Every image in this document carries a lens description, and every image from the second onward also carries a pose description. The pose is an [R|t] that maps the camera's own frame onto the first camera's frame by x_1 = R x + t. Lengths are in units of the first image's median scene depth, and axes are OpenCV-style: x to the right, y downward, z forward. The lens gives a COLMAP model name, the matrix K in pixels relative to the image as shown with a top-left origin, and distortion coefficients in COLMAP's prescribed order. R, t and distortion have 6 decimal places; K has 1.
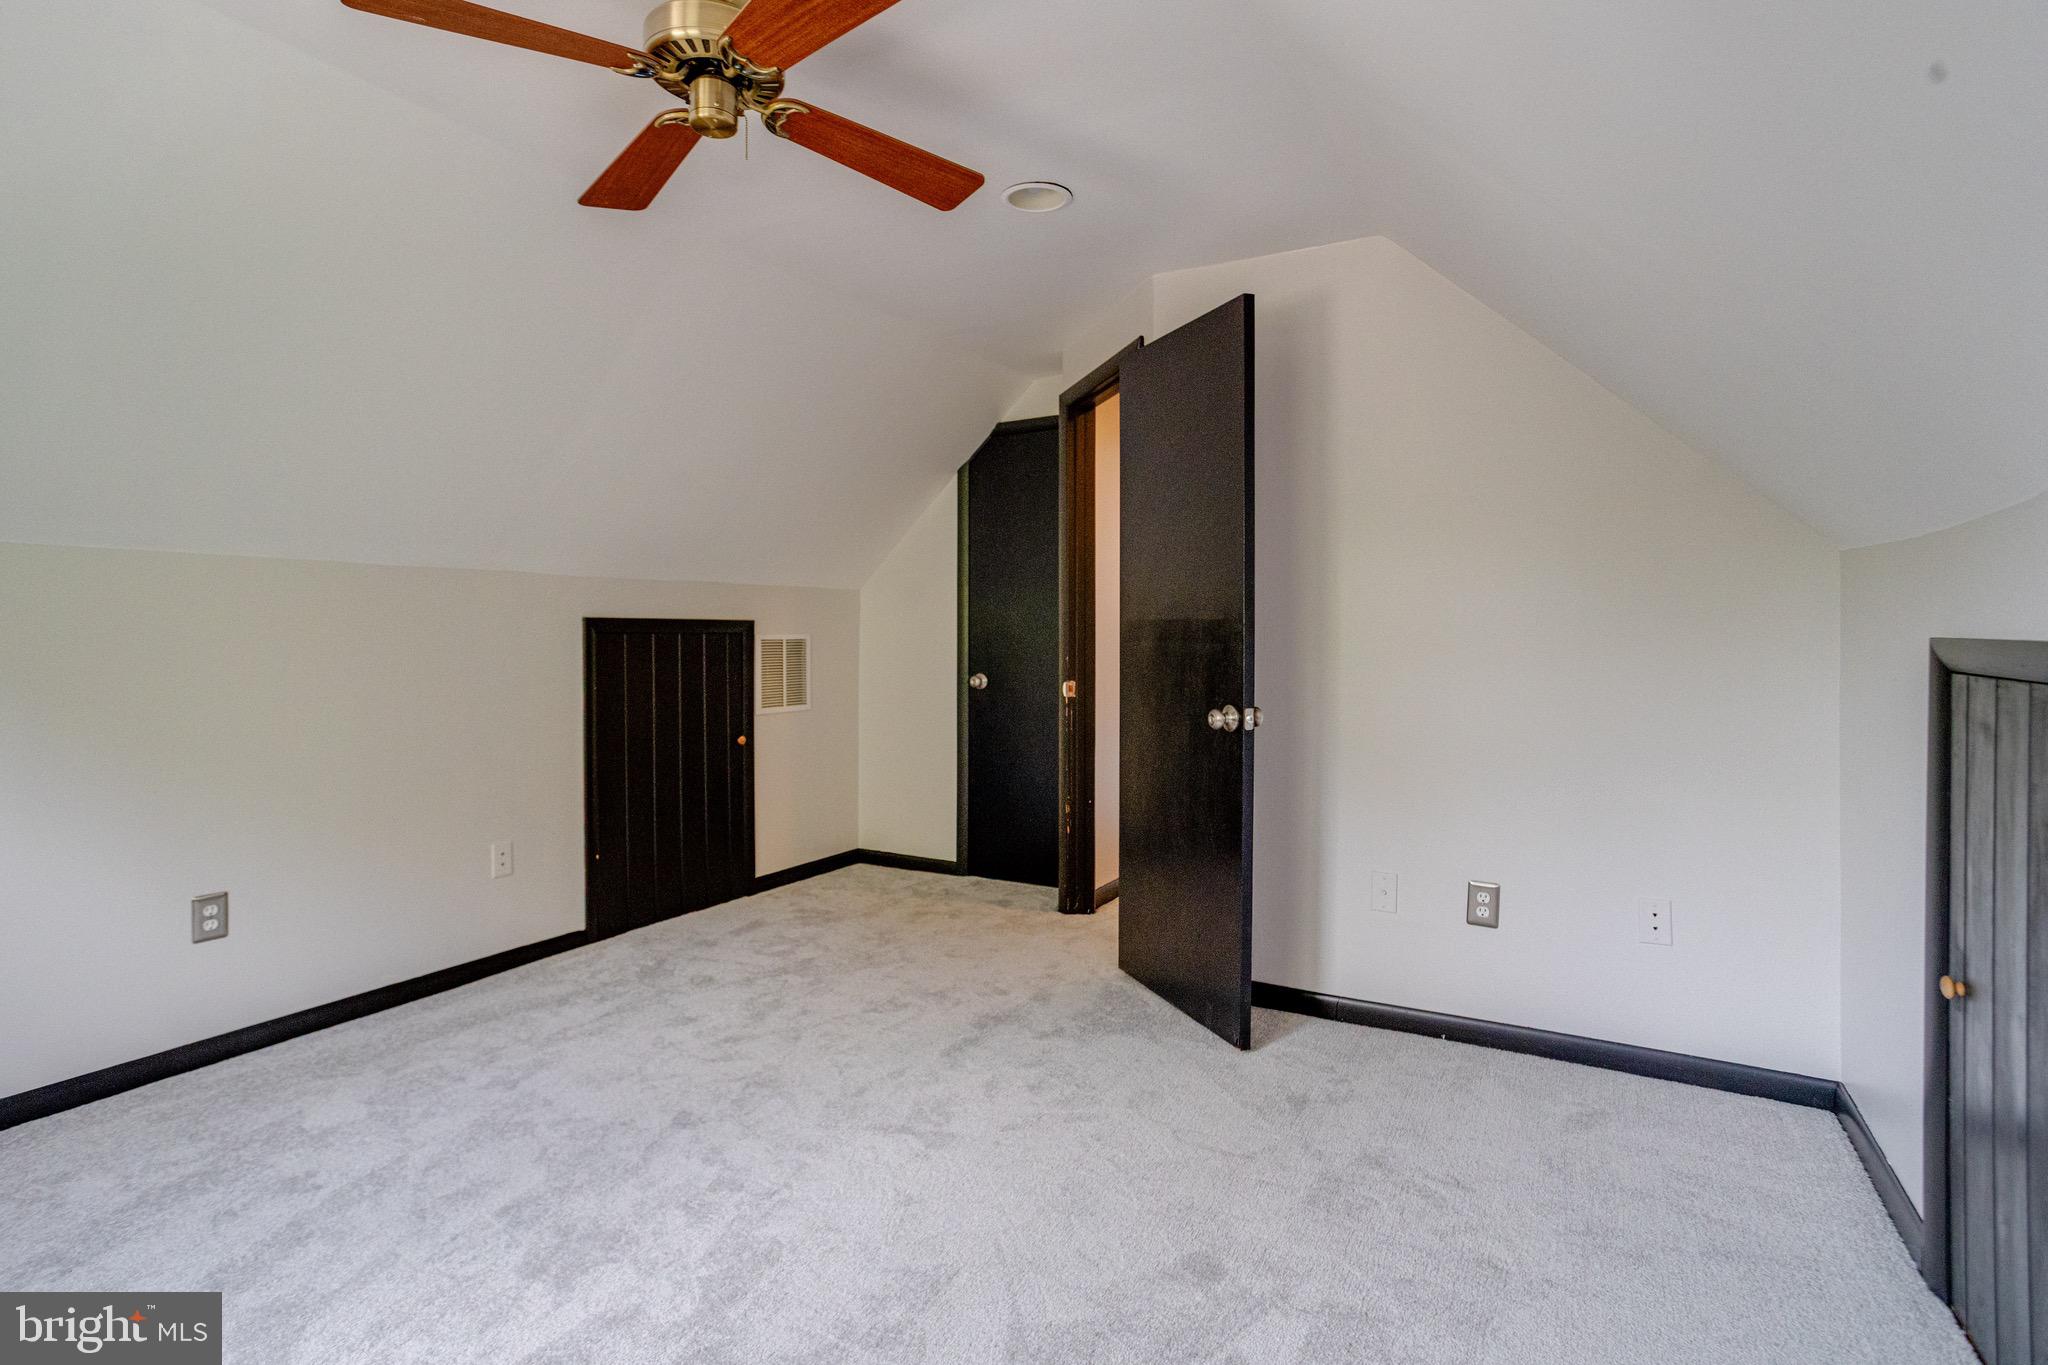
lens RADIAL K [[1001.2, 0, 1004.7], [0, 1001.2, 682.8], [0, 0, 1]] dist [-0.050444, 0.039407]
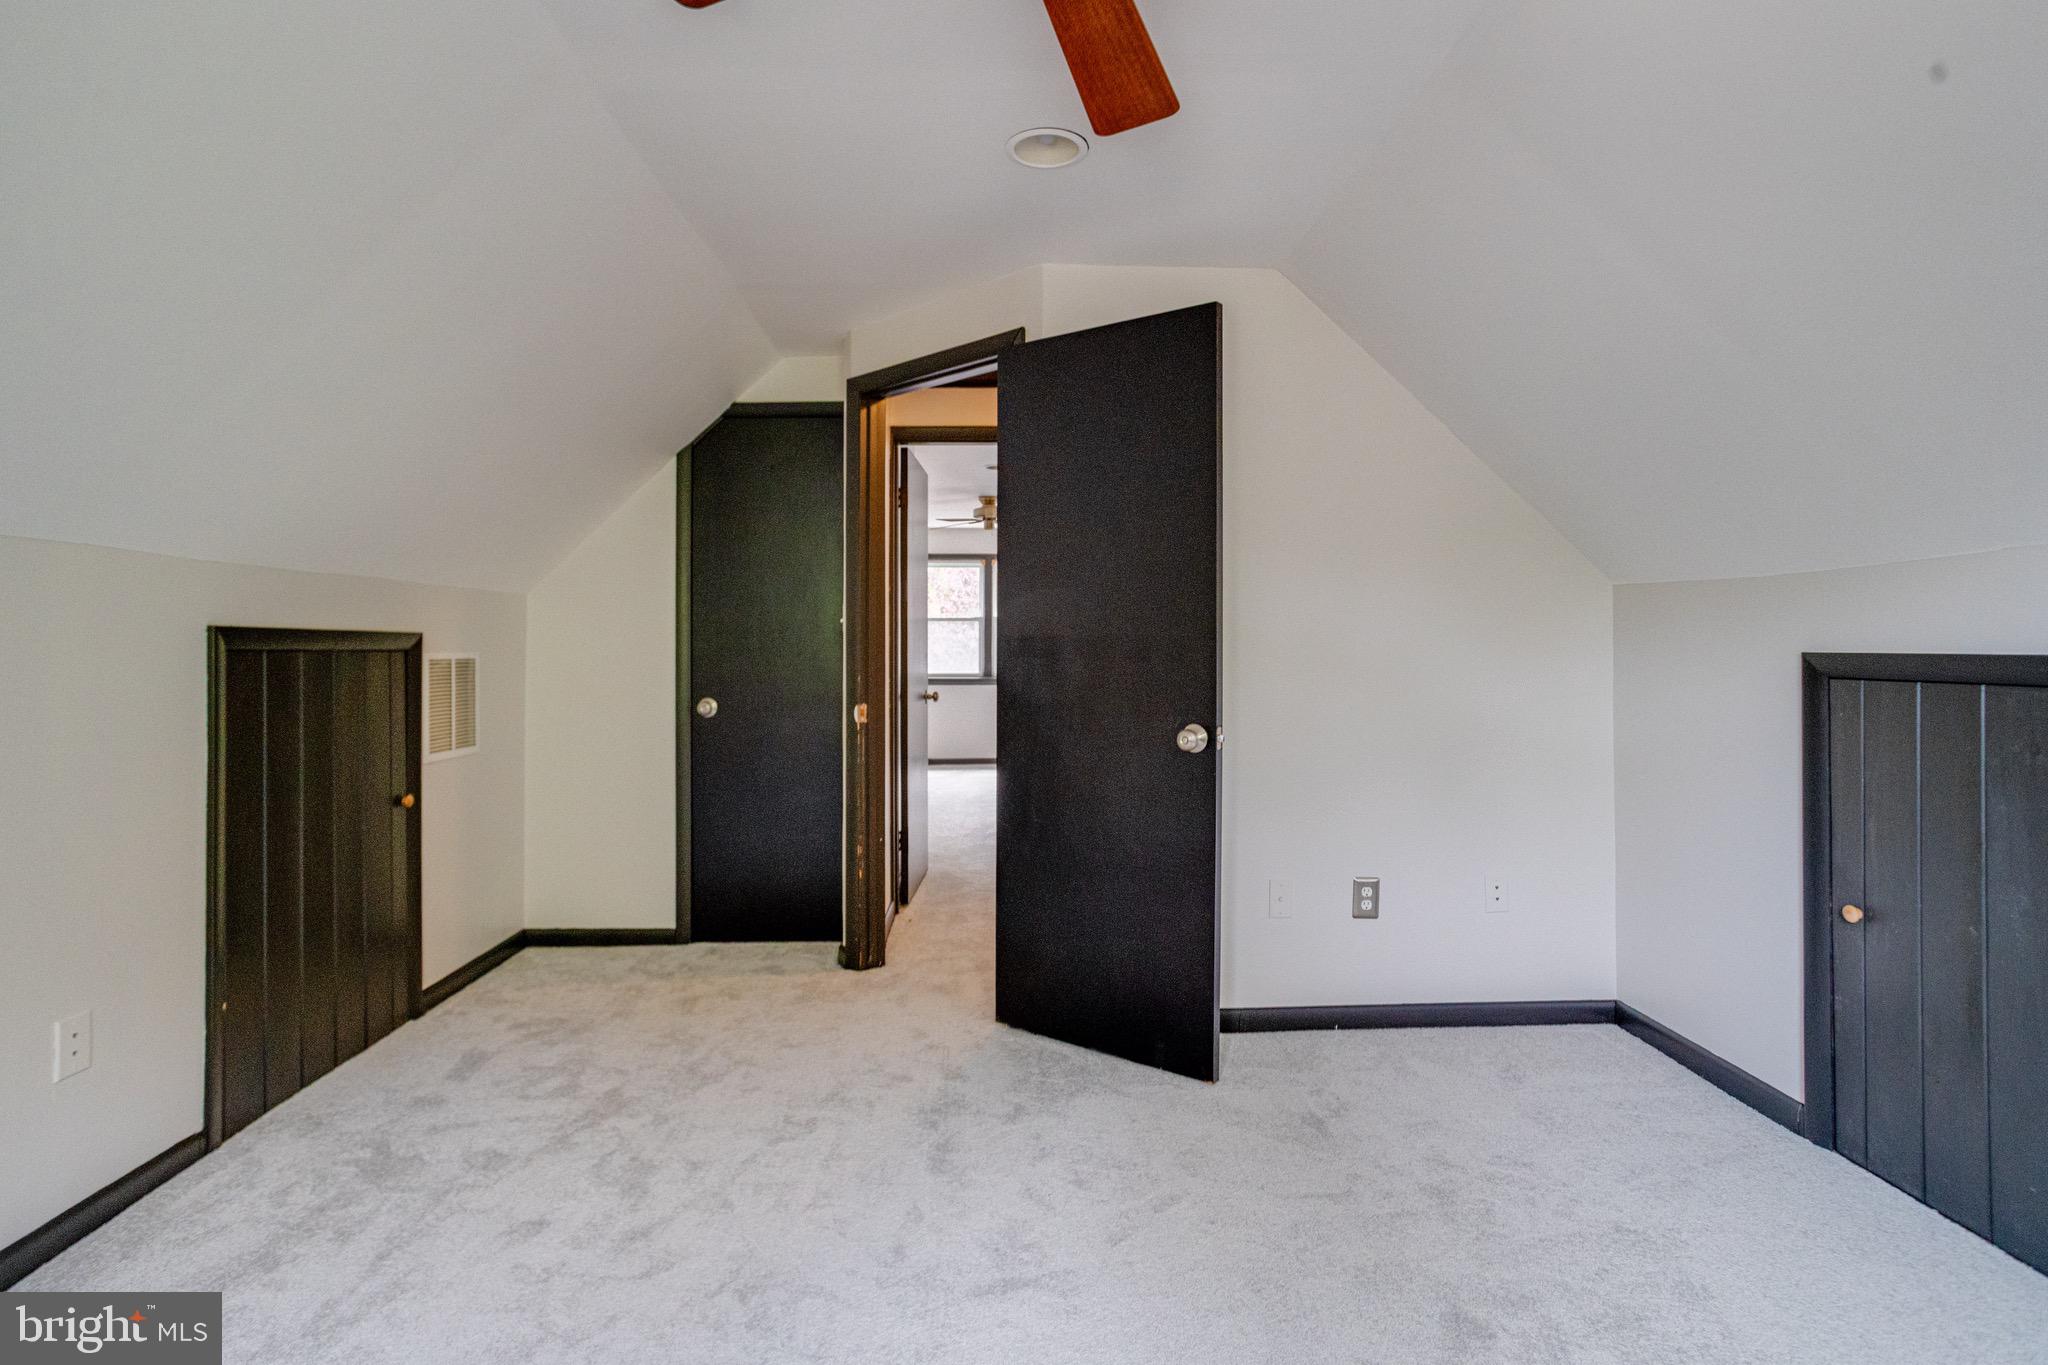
lens RADIAL K [[1004.3, 0, 1006.7], [0, 1004.3, 668.1], [0, 0, 1]] dist [-0.053474, 0.040642]
pose [[0.849556, -0.010999, 0.527384, -0.349424], [0.027308, 0.999359, -0.023148, -0.011580], [-0.526792, 0.034067, 0.849312, 0.221066]]
